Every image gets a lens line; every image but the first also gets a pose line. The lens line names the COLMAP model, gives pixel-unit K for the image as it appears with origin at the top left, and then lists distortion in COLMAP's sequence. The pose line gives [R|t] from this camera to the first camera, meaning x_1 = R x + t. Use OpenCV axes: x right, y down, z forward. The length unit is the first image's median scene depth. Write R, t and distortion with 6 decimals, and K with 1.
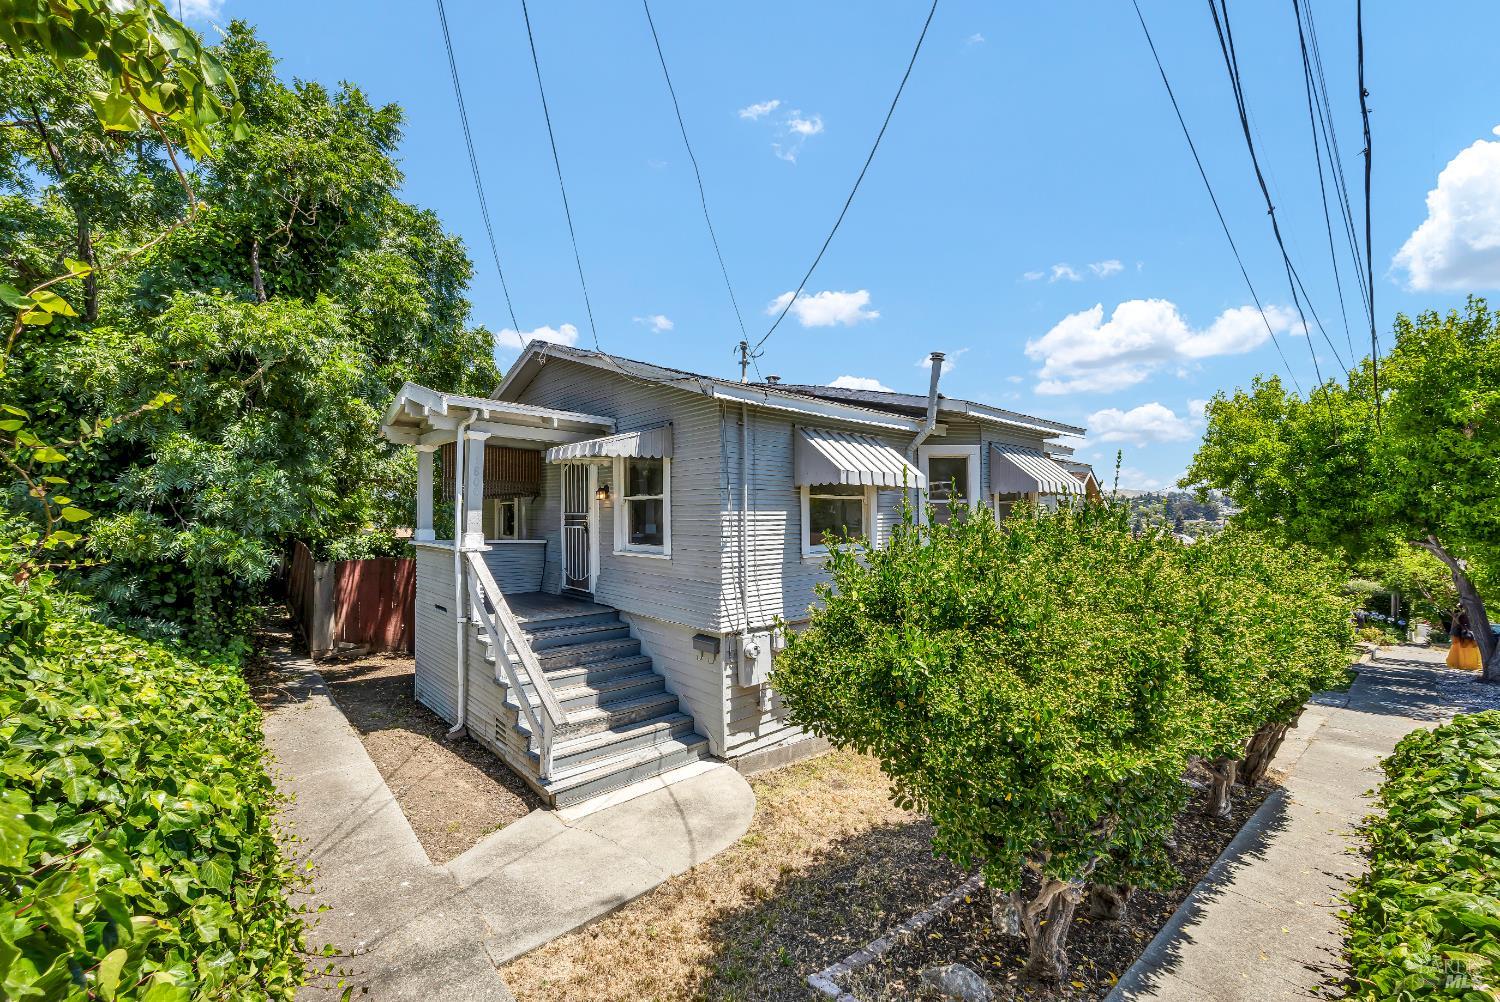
lens RADIAL K [[604.5, 0, 750.7], [0, 604.5, 506.0], [0, 0, 1]] dist [0.001013, 0.000436]
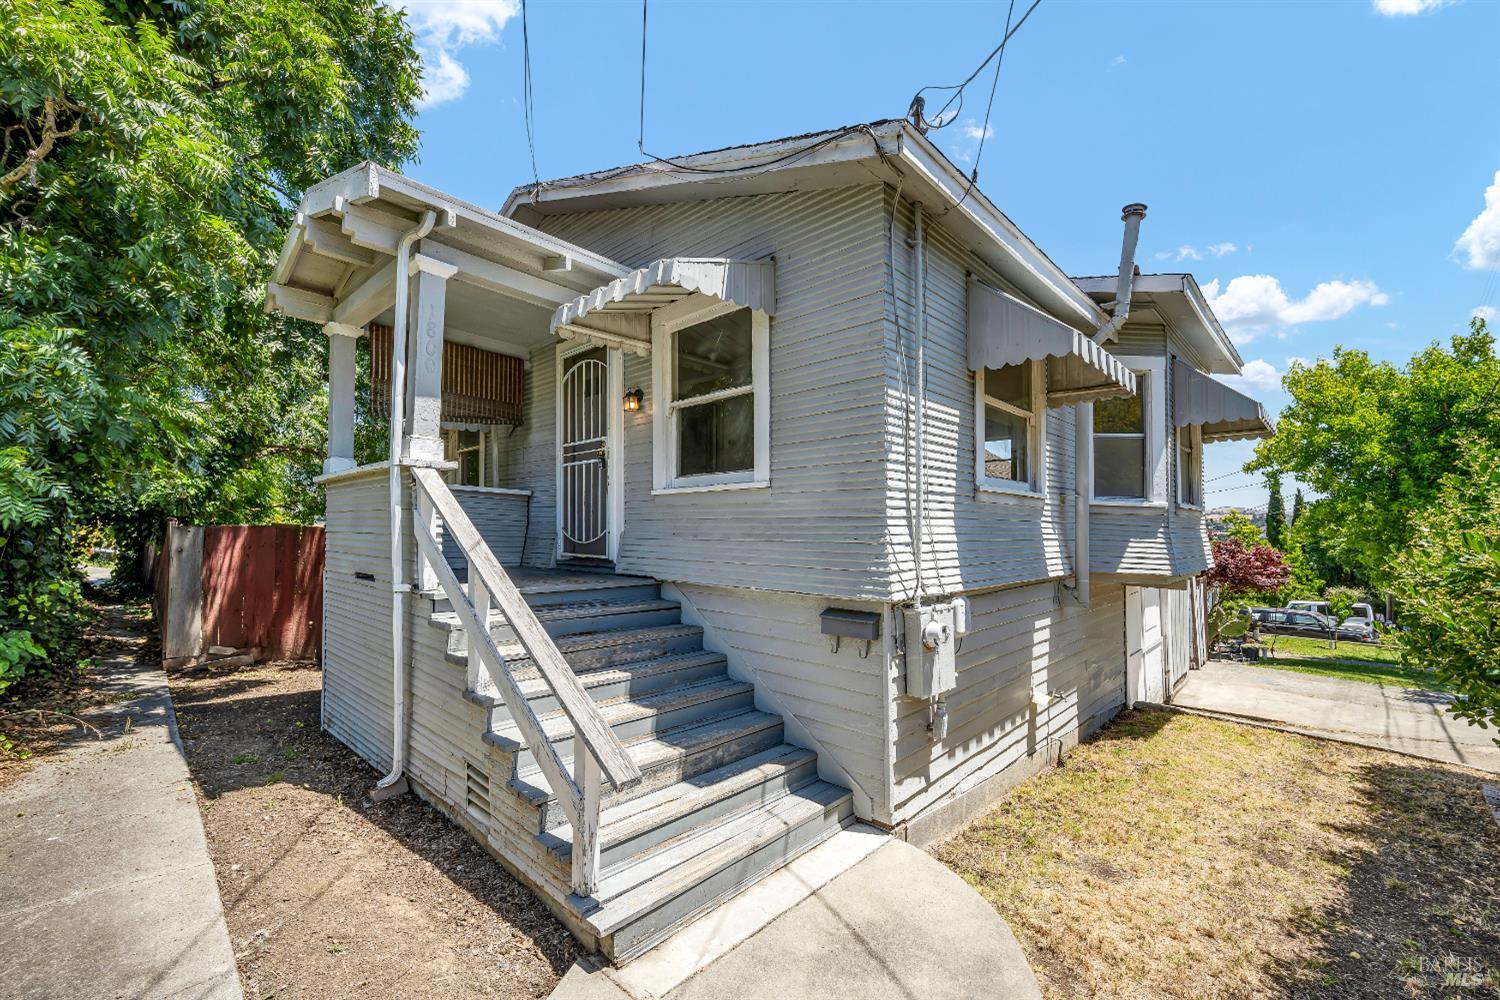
lens RADIAL K [[604.5, 0, 751.9], [0, 604.5, 523.3], [0, 0, 1]] dist [0.001013, 0.000436]
pose [[0.996289, 0.009854, 0.085509, -0.201458], [-0.009582, 0.999948, -0.003589, 0.126958], [-0.085539, 0.002756, 0.996331, 0.410210]]
